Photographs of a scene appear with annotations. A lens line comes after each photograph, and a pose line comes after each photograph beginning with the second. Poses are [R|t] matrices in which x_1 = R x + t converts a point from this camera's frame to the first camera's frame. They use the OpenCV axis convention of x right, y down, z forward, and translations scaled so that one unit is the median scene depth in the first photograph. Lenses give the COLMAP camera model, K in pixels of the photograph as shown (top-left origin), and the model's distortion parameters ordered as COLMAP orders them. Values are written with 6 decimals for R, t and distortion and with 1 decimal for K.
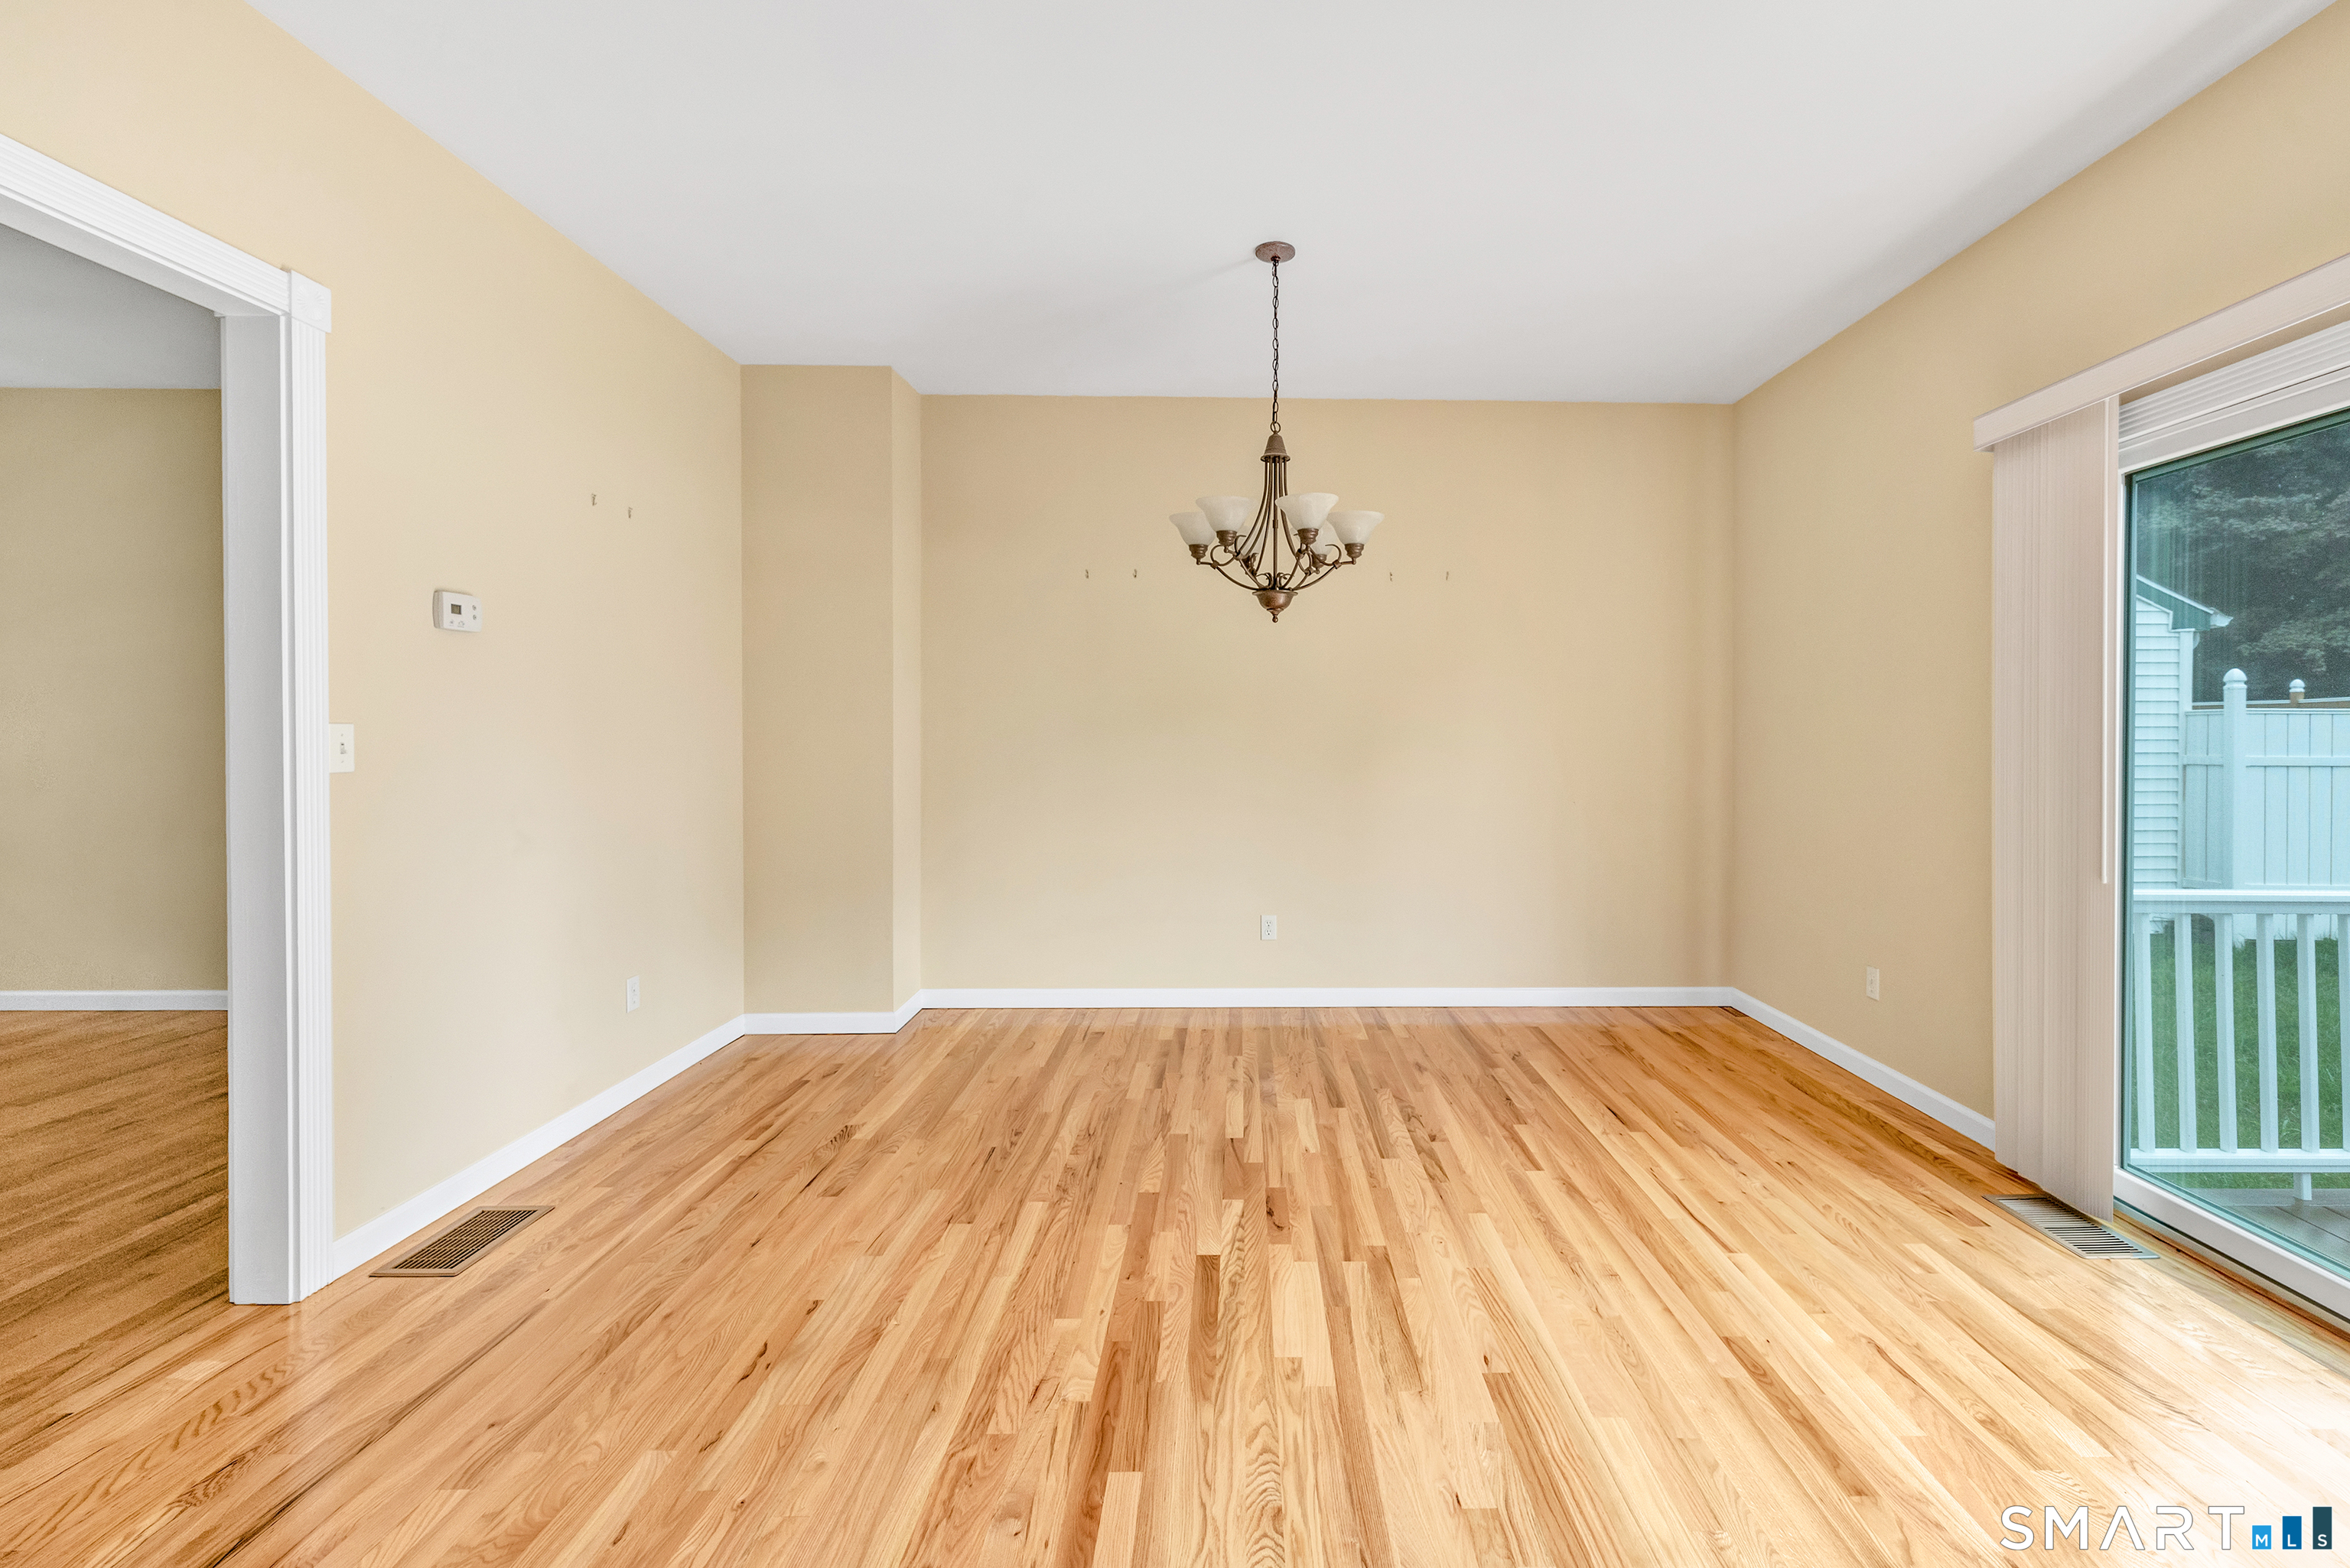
lens RADIAL K [[1045.9, 0, 1244.1], [0, 1045.9, 741.7], [0, 0, 1]] dist [0.001295, 0.000113]
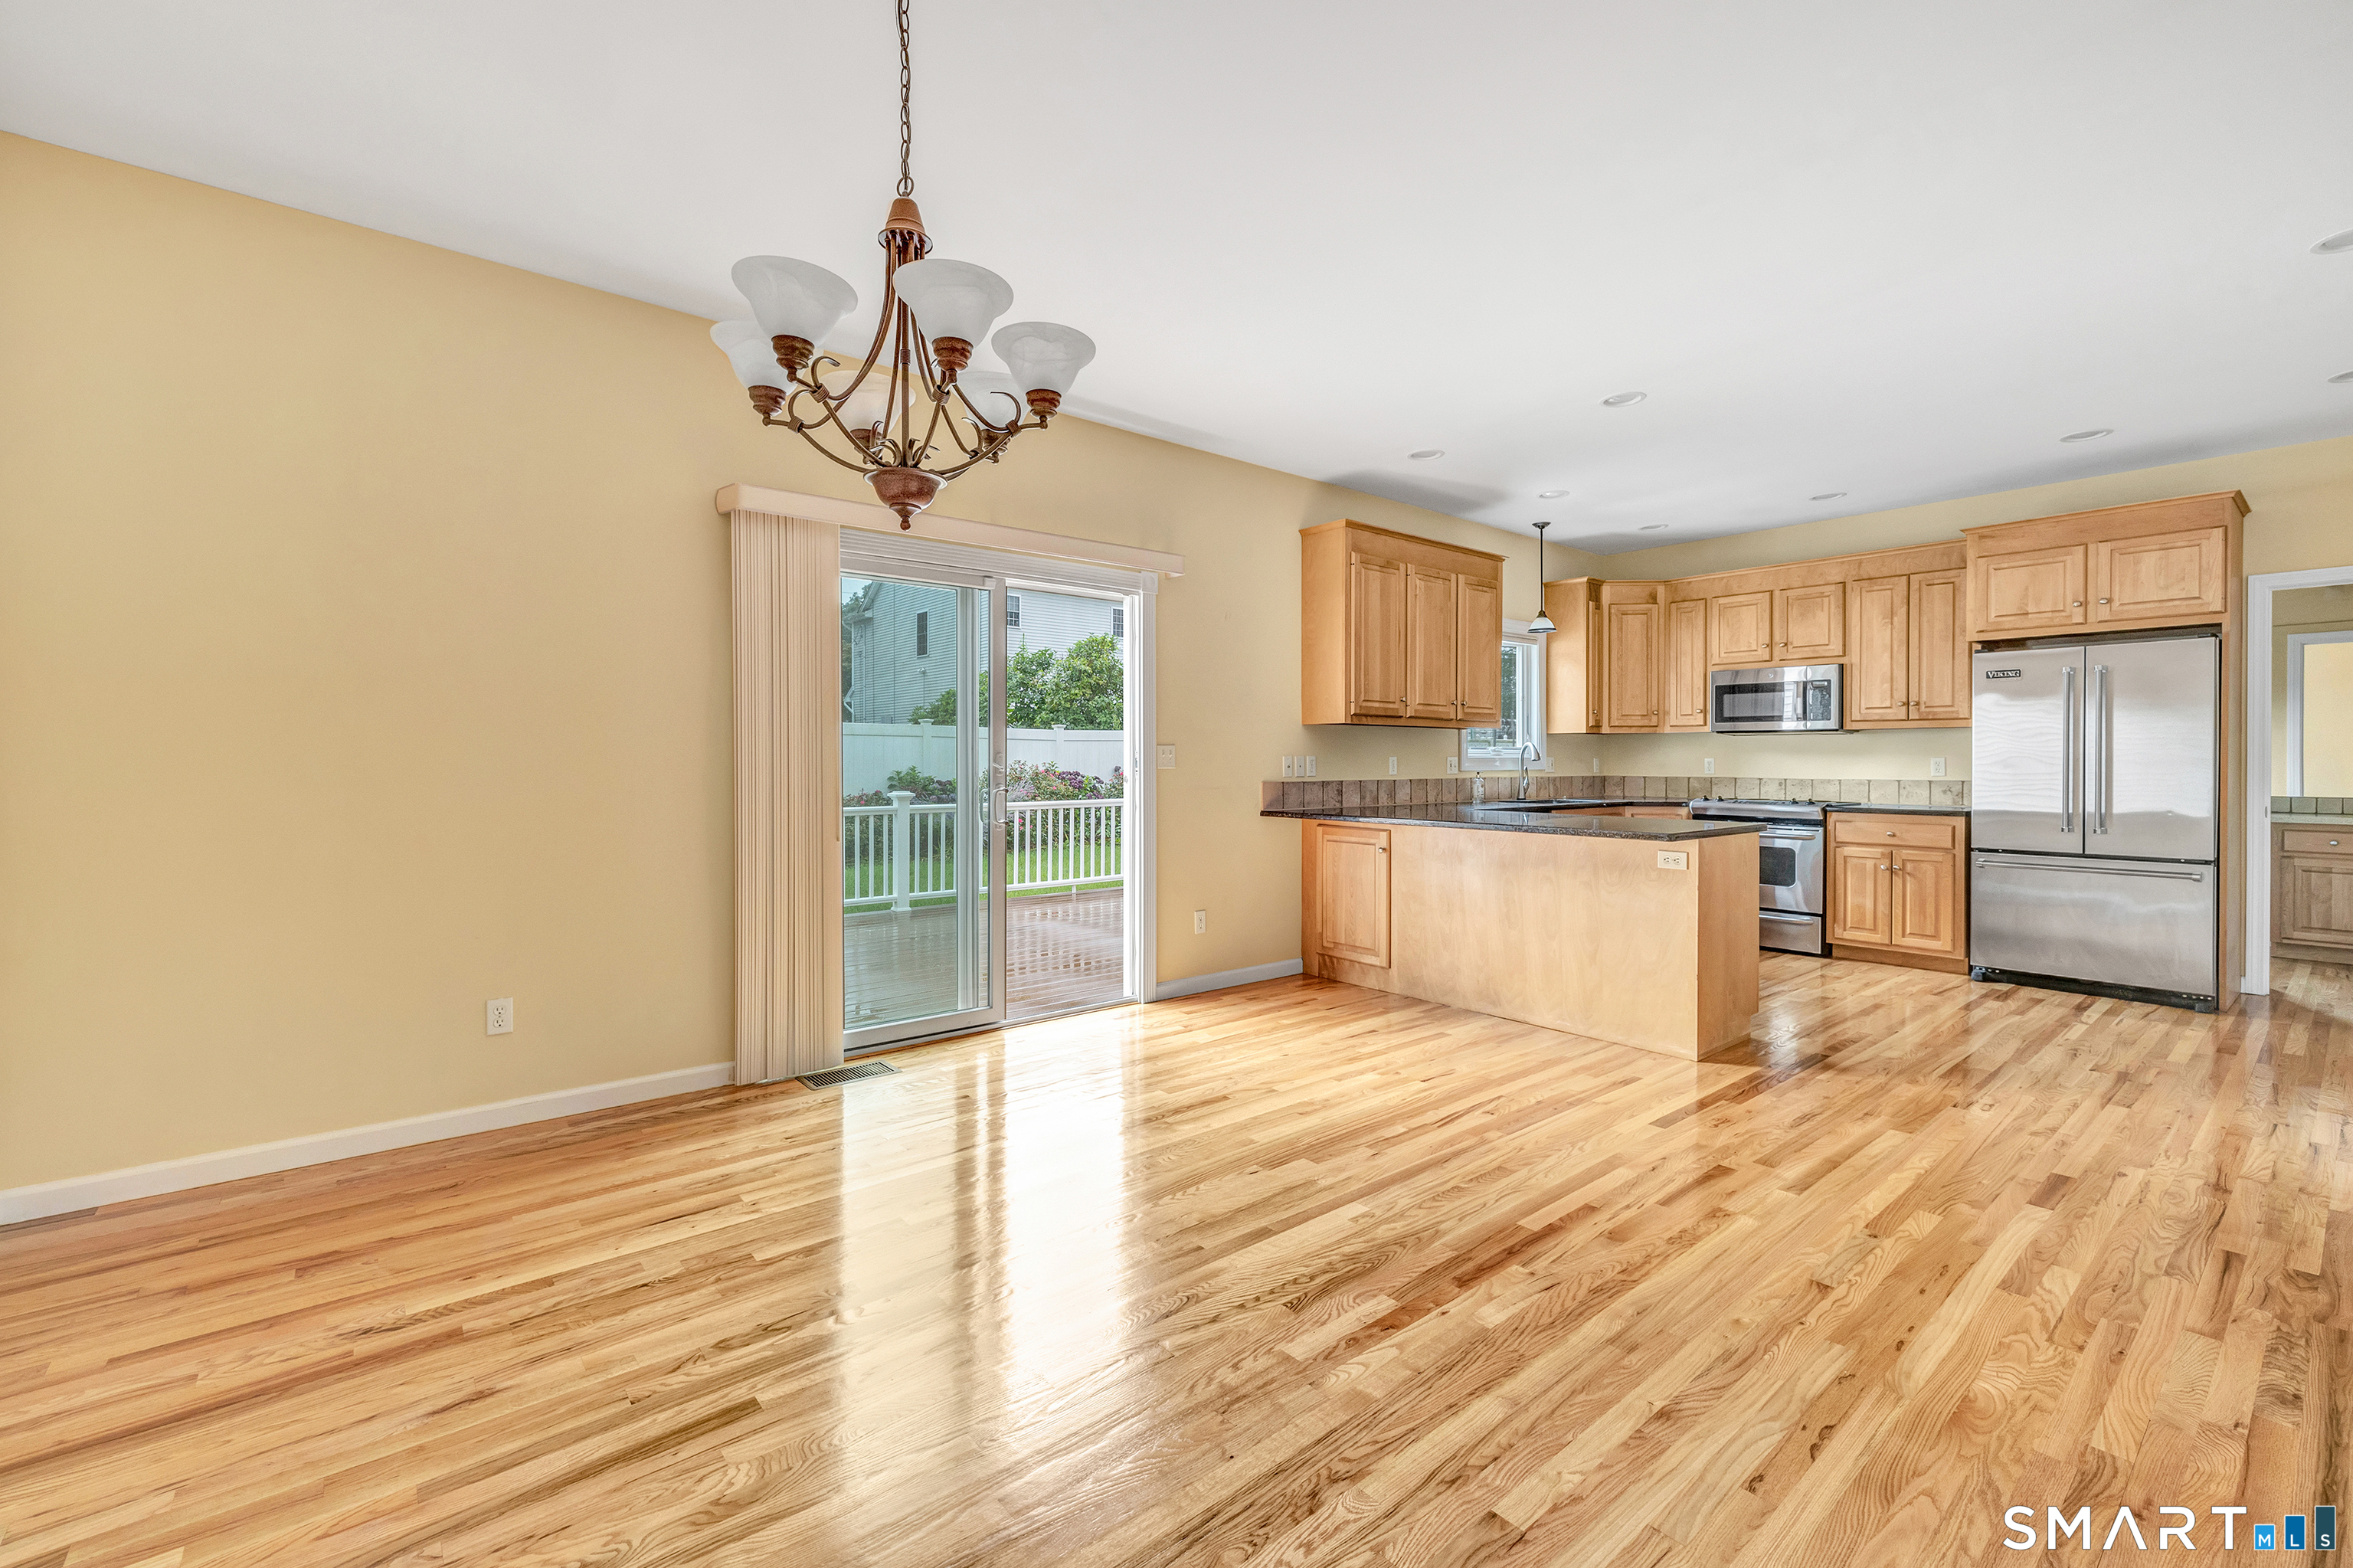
lens RADIAL K [[1004.0, 0, 1194.1], [0, 1004.0, 767.8], [0, 0, 1]] dist [0.001083, 0.000455]
pose [[-0.644287, -0.010351, 0.764713, -0.507392], [-0.002233, 0.999930, 0.011654, 0.008658], [-0.764780, 0.005801, -0.644265, 1.283618]]
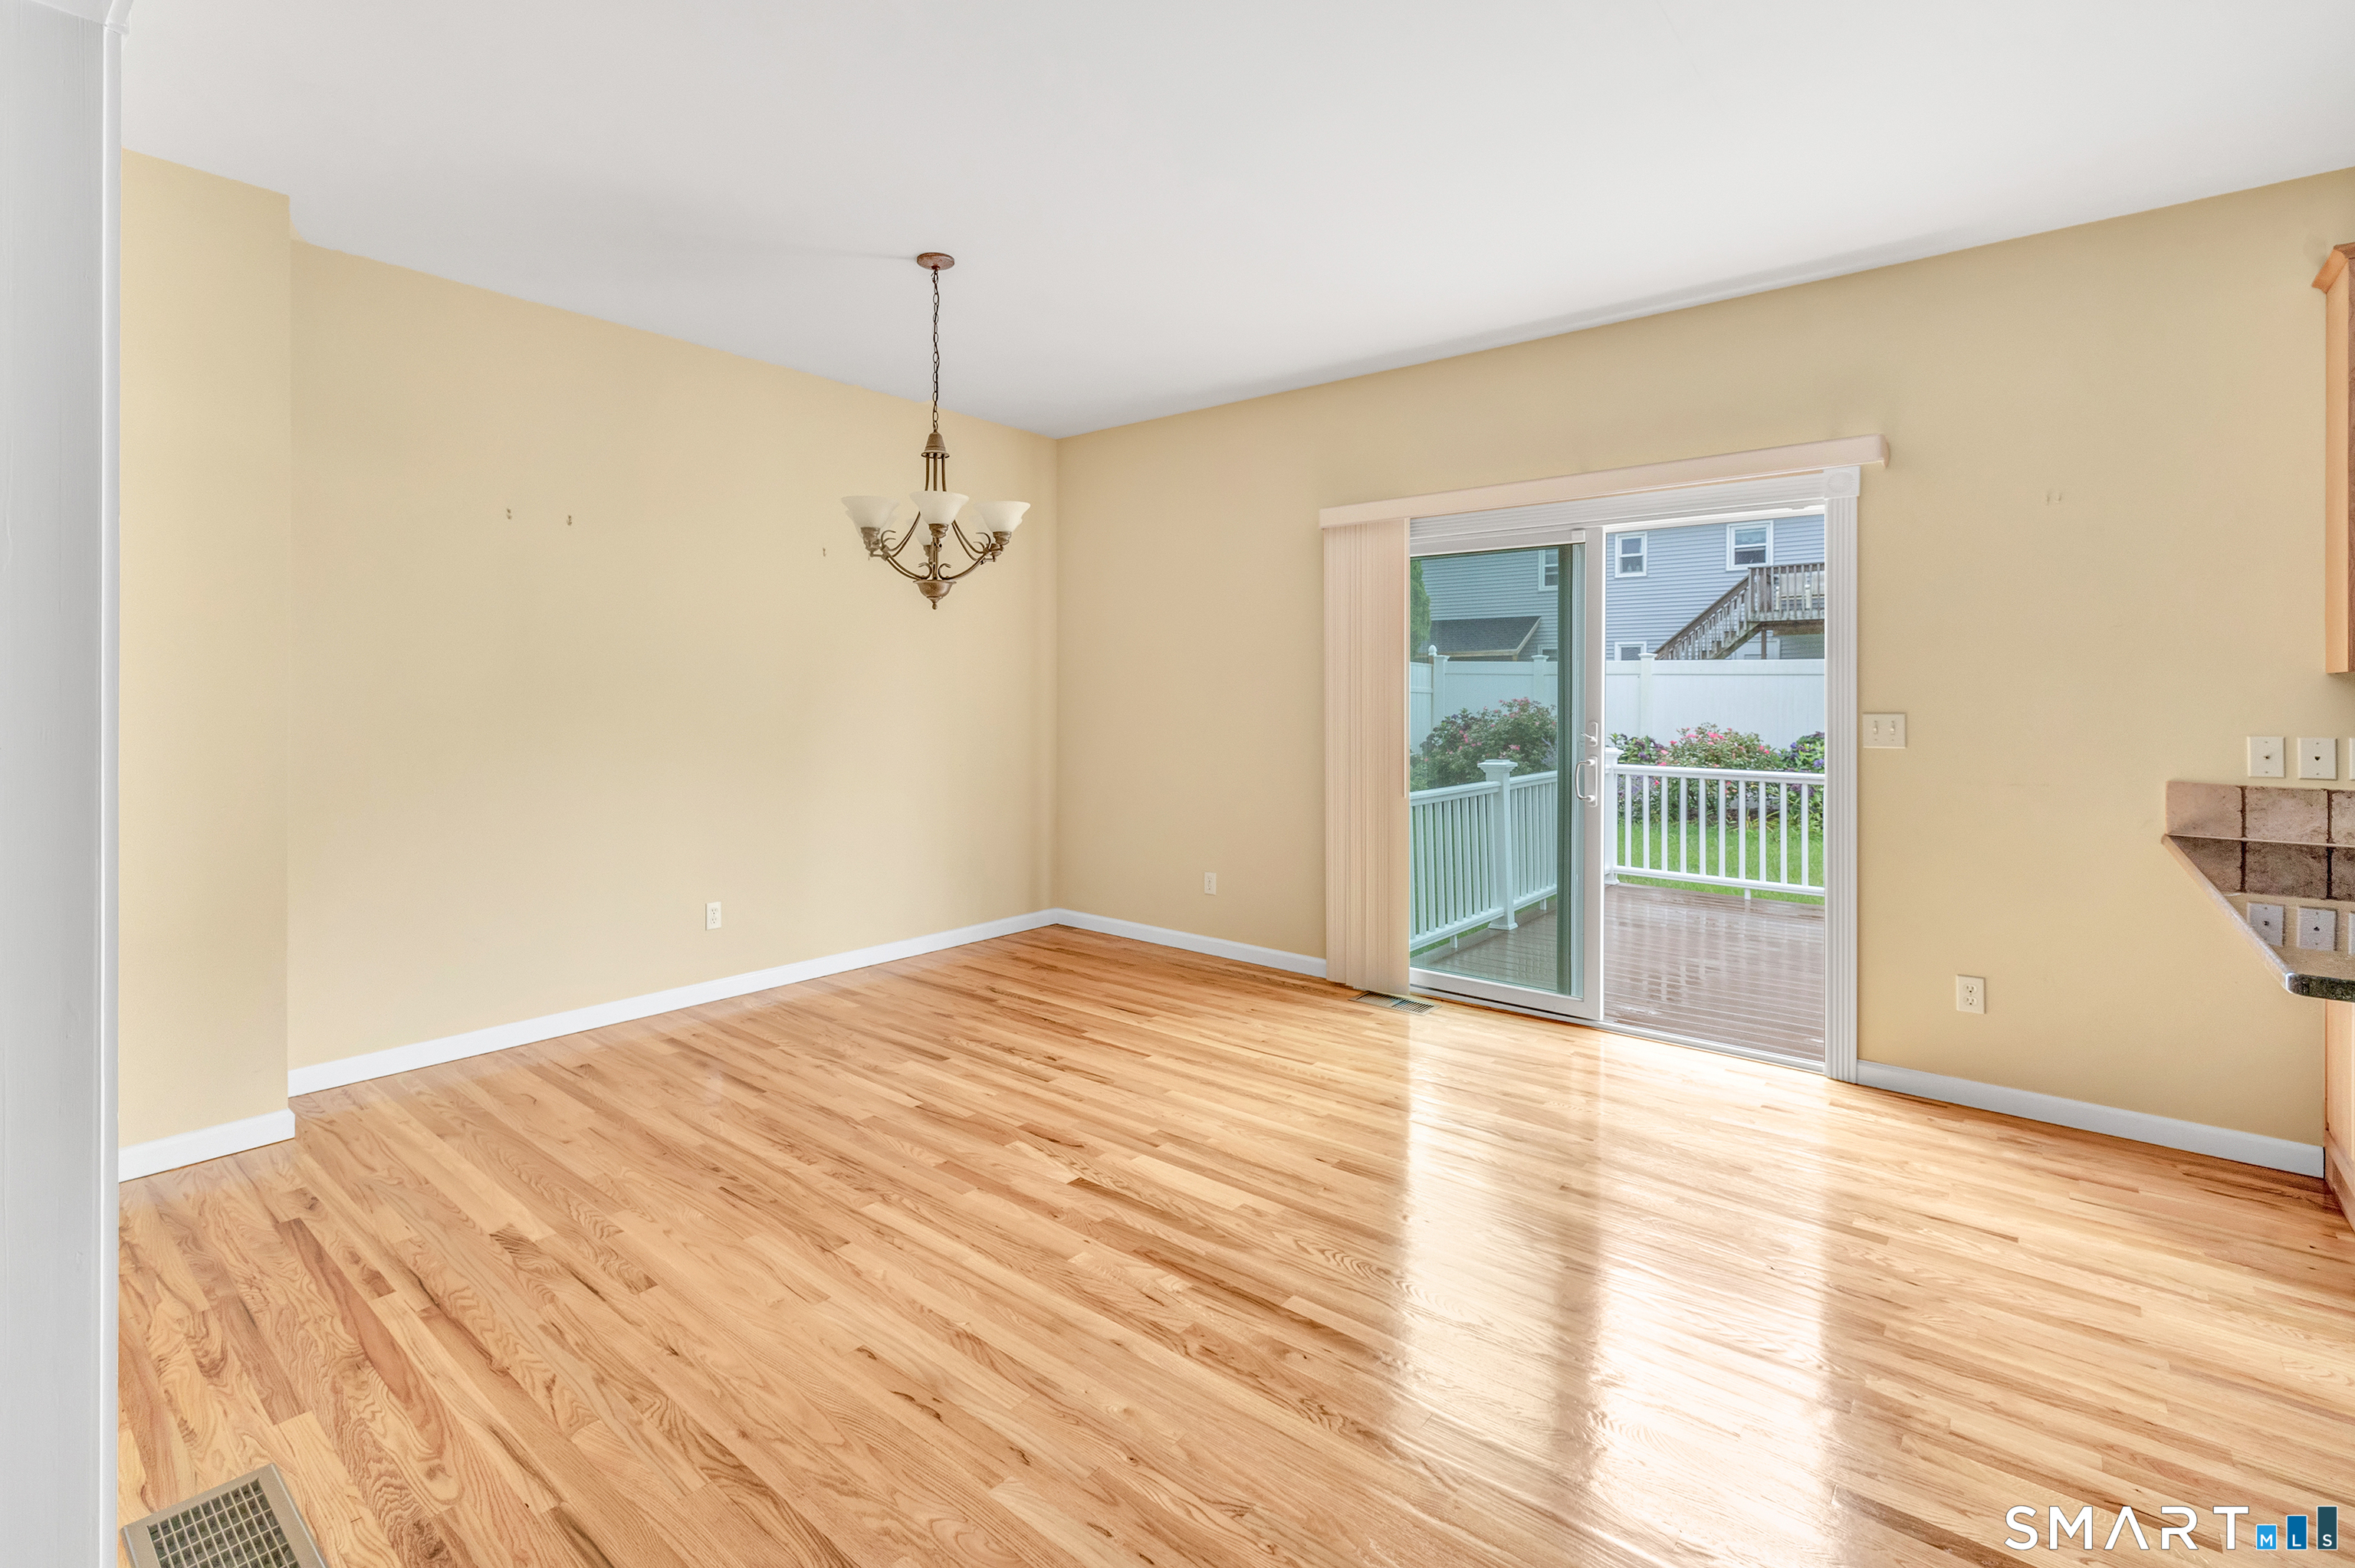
lens RADIAL K [[1101.5, 0, 1066.1], [0, 1101.5, 695.3], [0, 0, 1]] dist [0.001497, 0.000256]
pose [[0.681136, -0.001970, 0.732154, -0.723874], [0.000763, 0.999998, 0.001981, -0.030925], [-0.732157, -0.000791, 0.681136, 0.150960]]
